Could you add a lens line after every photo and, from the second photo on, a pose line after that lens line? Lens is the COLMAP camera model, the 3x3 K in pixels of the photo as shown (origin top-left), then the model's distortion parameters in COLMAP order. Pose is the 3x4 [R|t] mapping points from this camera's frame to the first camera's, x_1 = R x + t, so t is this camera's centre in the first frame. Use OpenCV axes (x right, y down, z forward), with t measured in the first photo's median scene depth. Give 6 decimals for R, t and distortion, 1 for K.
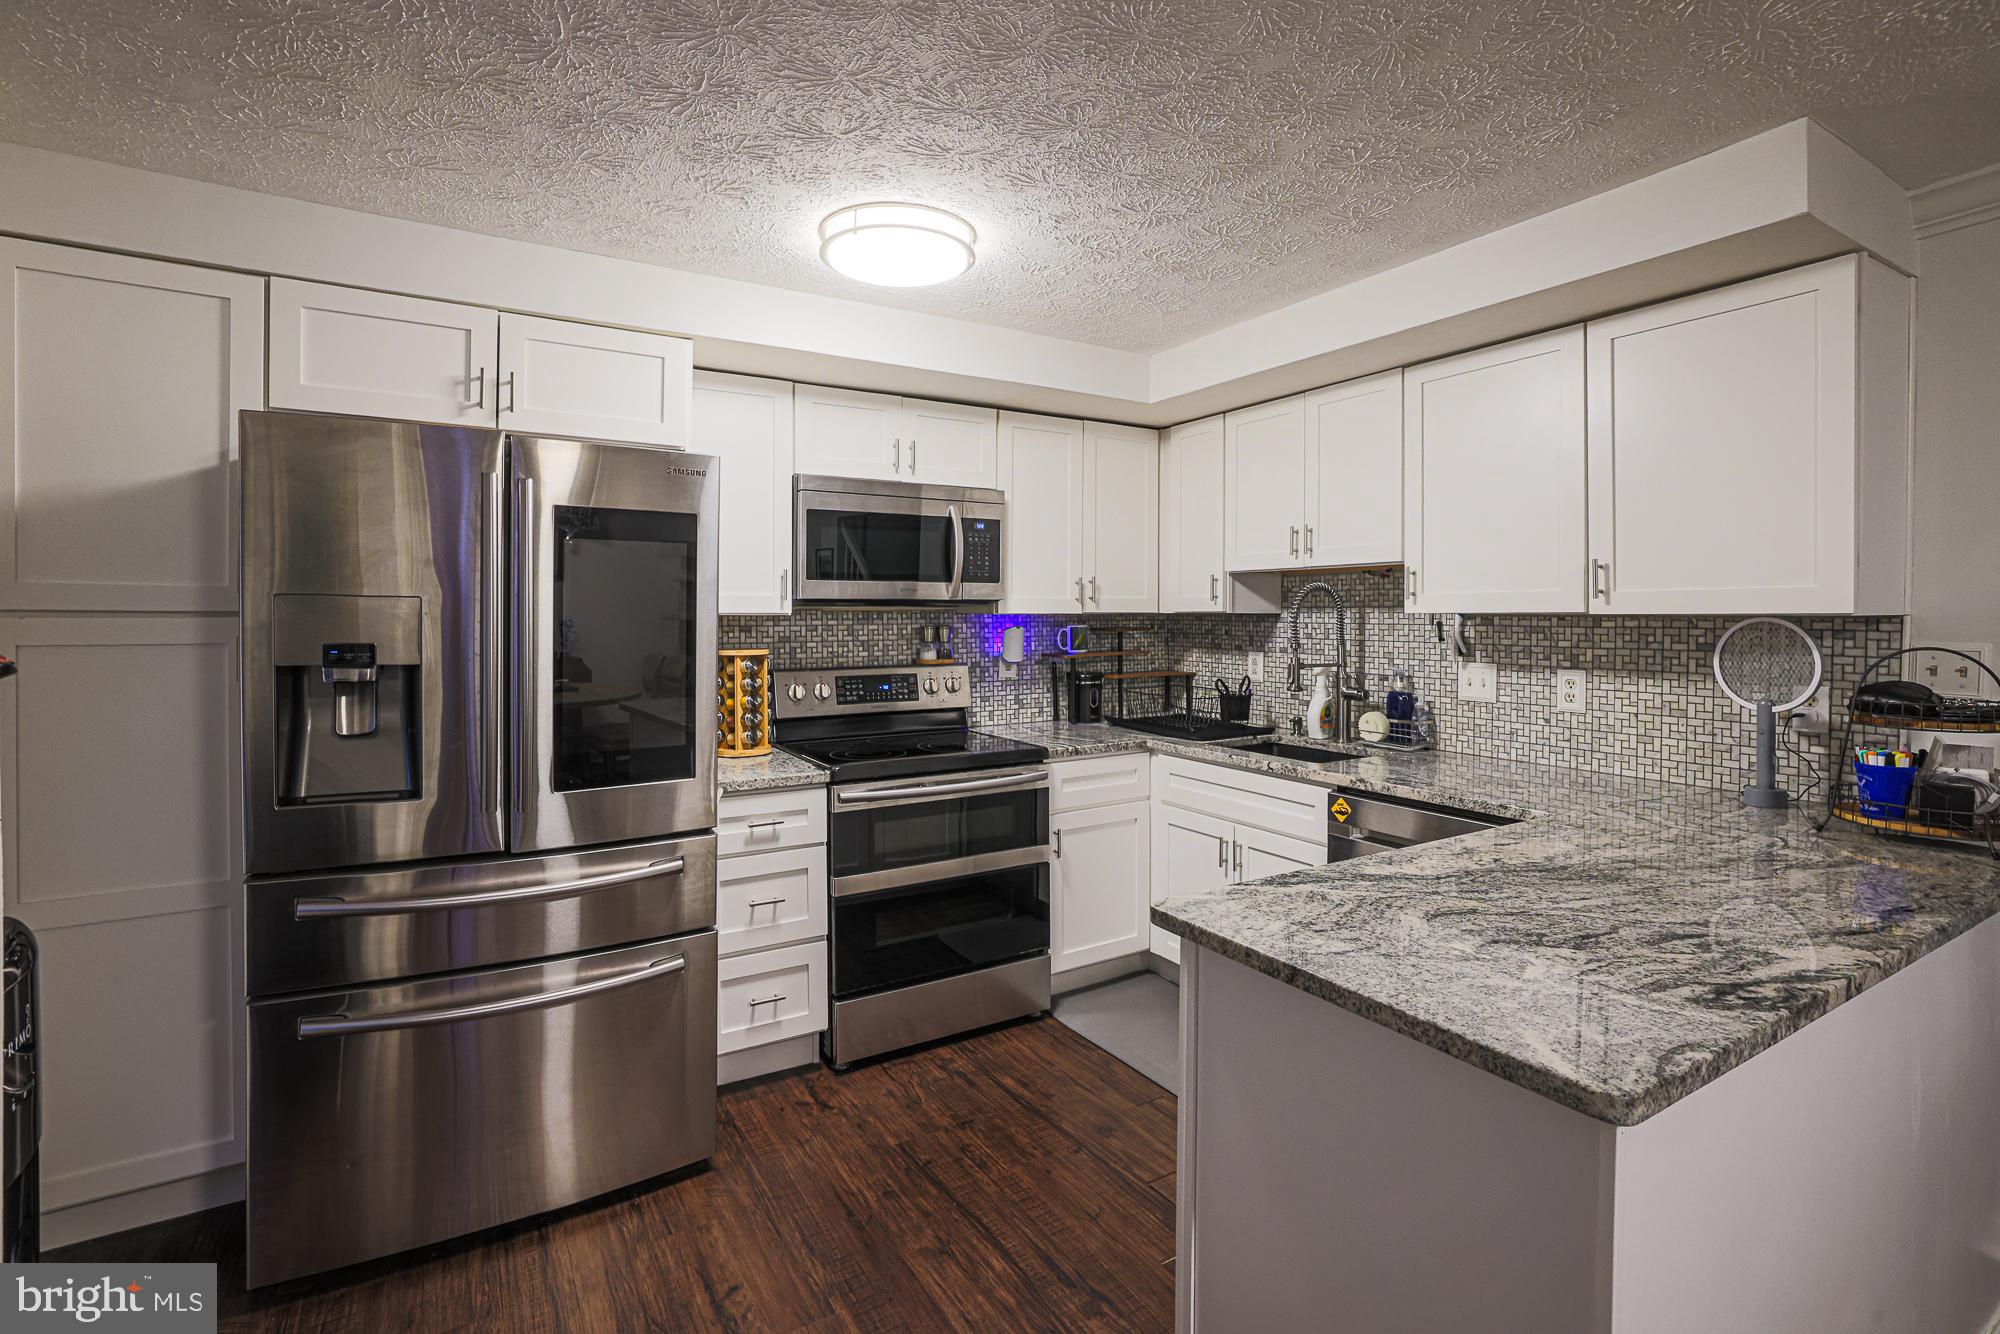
lens RADIAL K [[902.0, 0, 994.1], [0, 902.0, 614.5], [0, 0, 1]] dist [-0.055929, 0.023174]
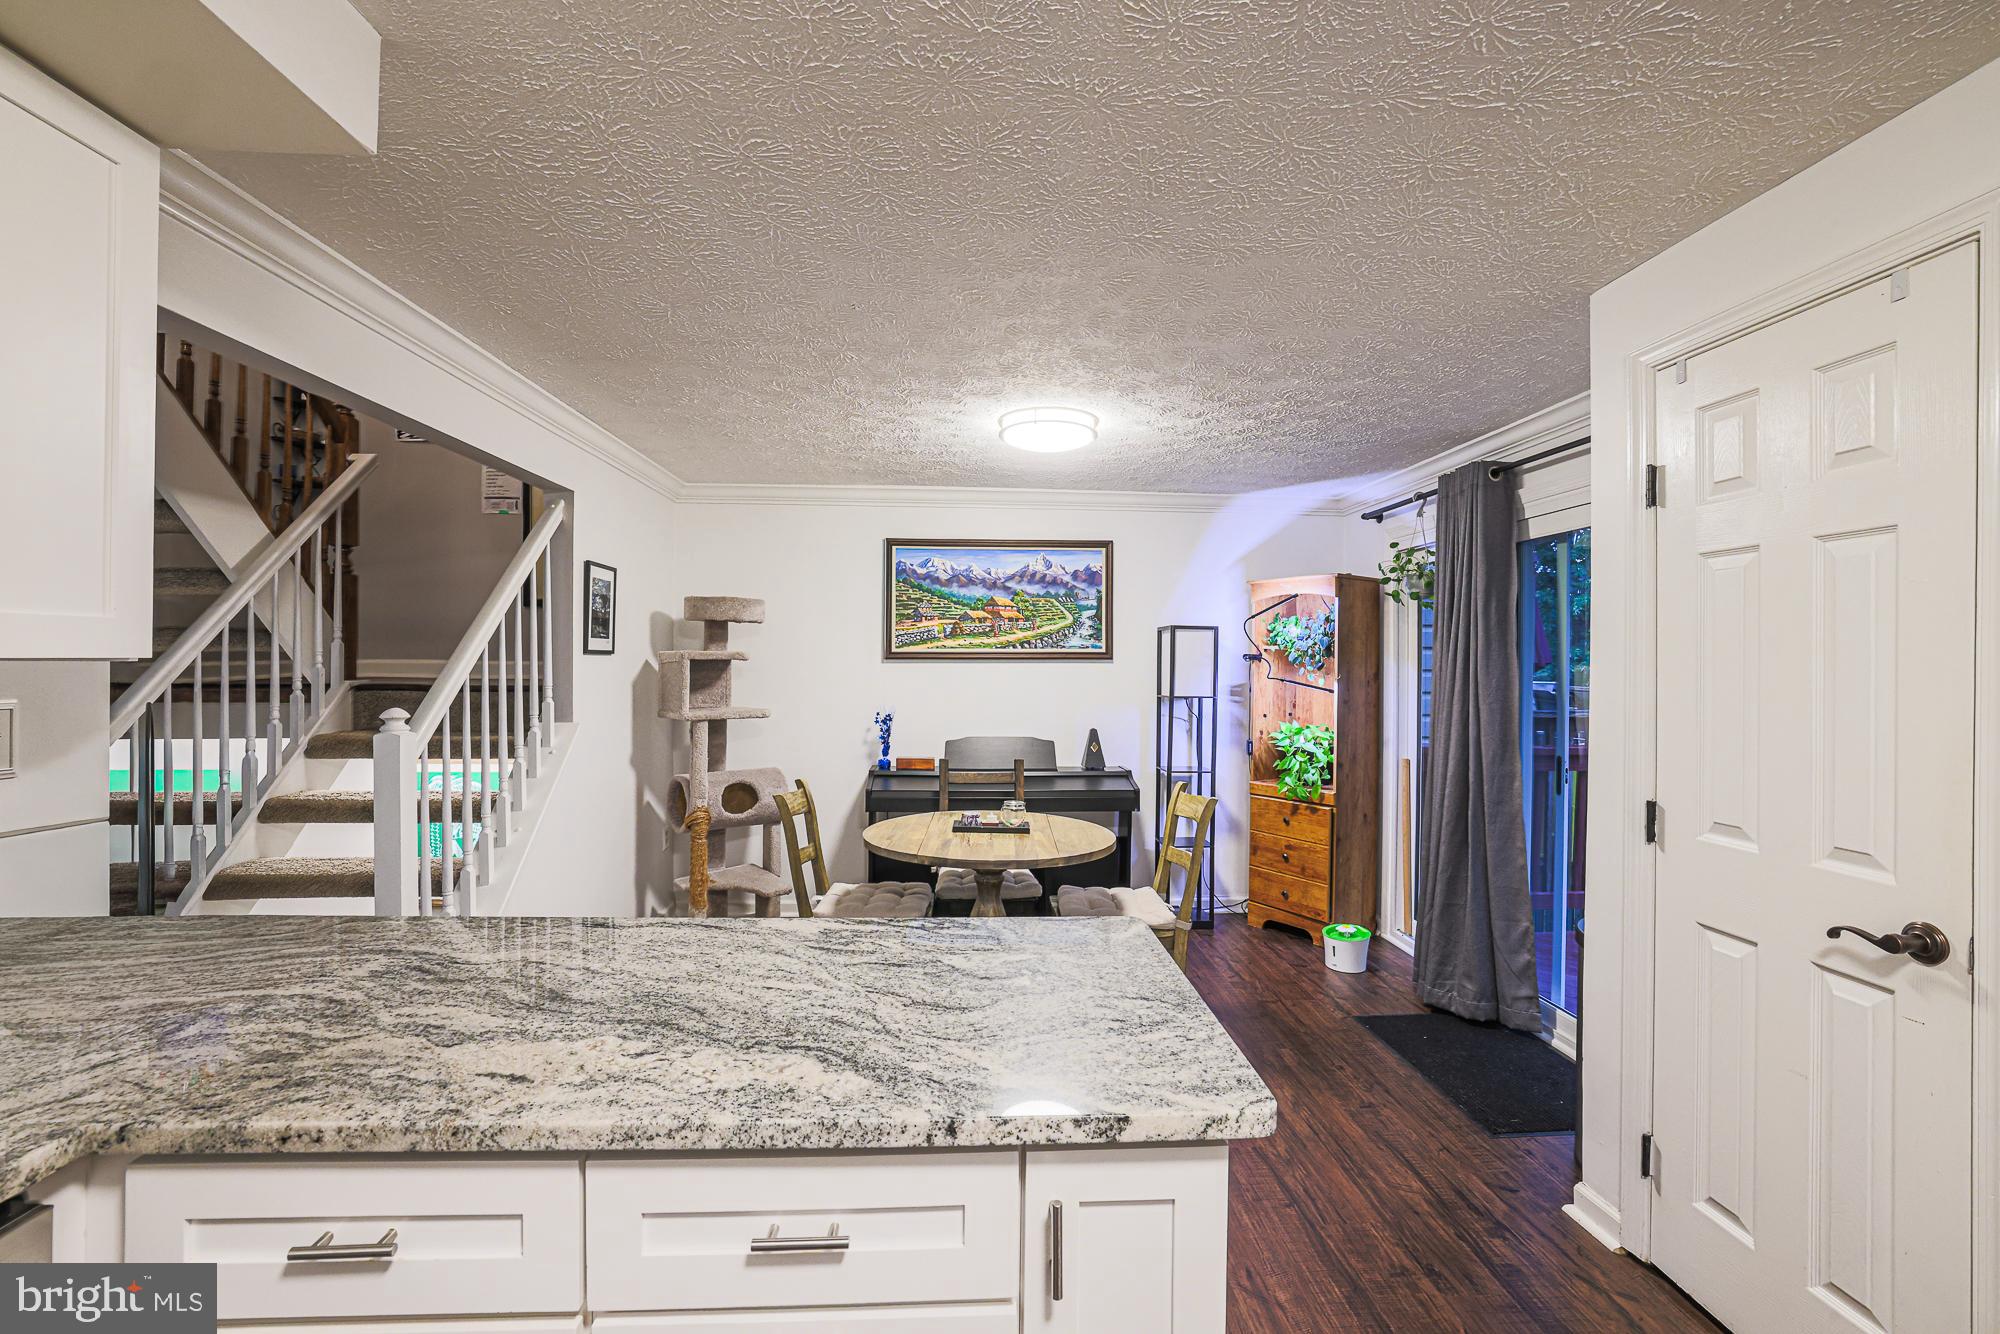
lens RADIAL K [[884.7, 0, 997.7], [0, 884.7, 660.2], [0, 0, 1]] dist [-0.049367, 0.022061]
pose [[-0.886791, -0.007014, 0.462117, 0.031966], [-0.008491, 0.999963, -0.001117, -0.003423], [-0.462092, -0.004915, -0.886818, 0.876334]]
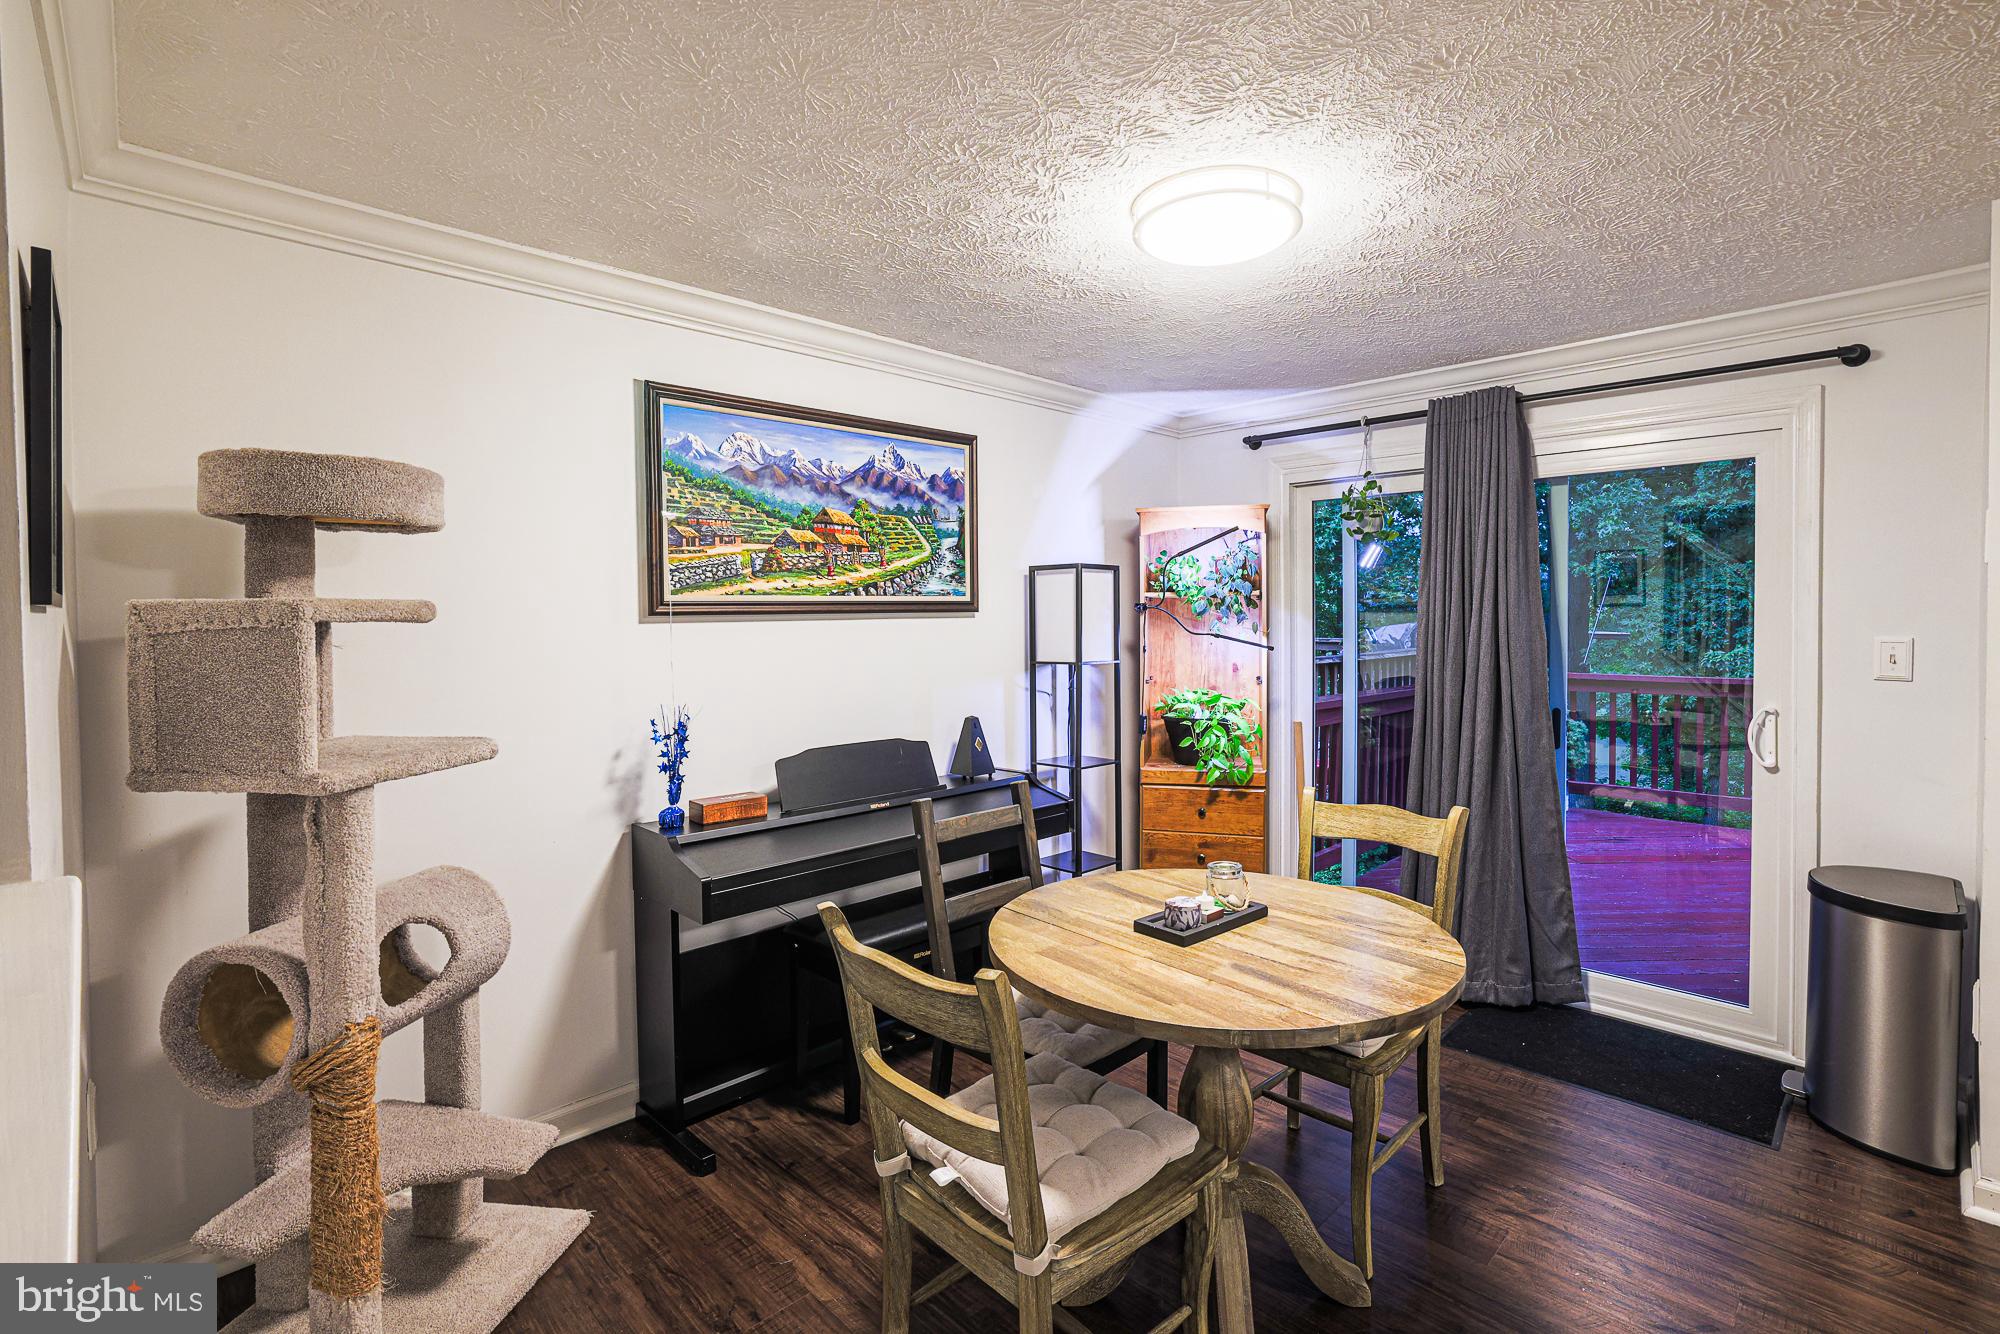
lens RADIAL K [[938.2, 0, 1018.7], [0, 938.2, 636.1], [0, 0, 1]] dist [-0.043494, 0.020688]
pose [[-0.966757, 0.009482, -0.255521, 0.889826], [0.003855, 0.999739, 0.022511, -0.004489], [0.255668, 0.020777, -0.966541, 0.457218]]
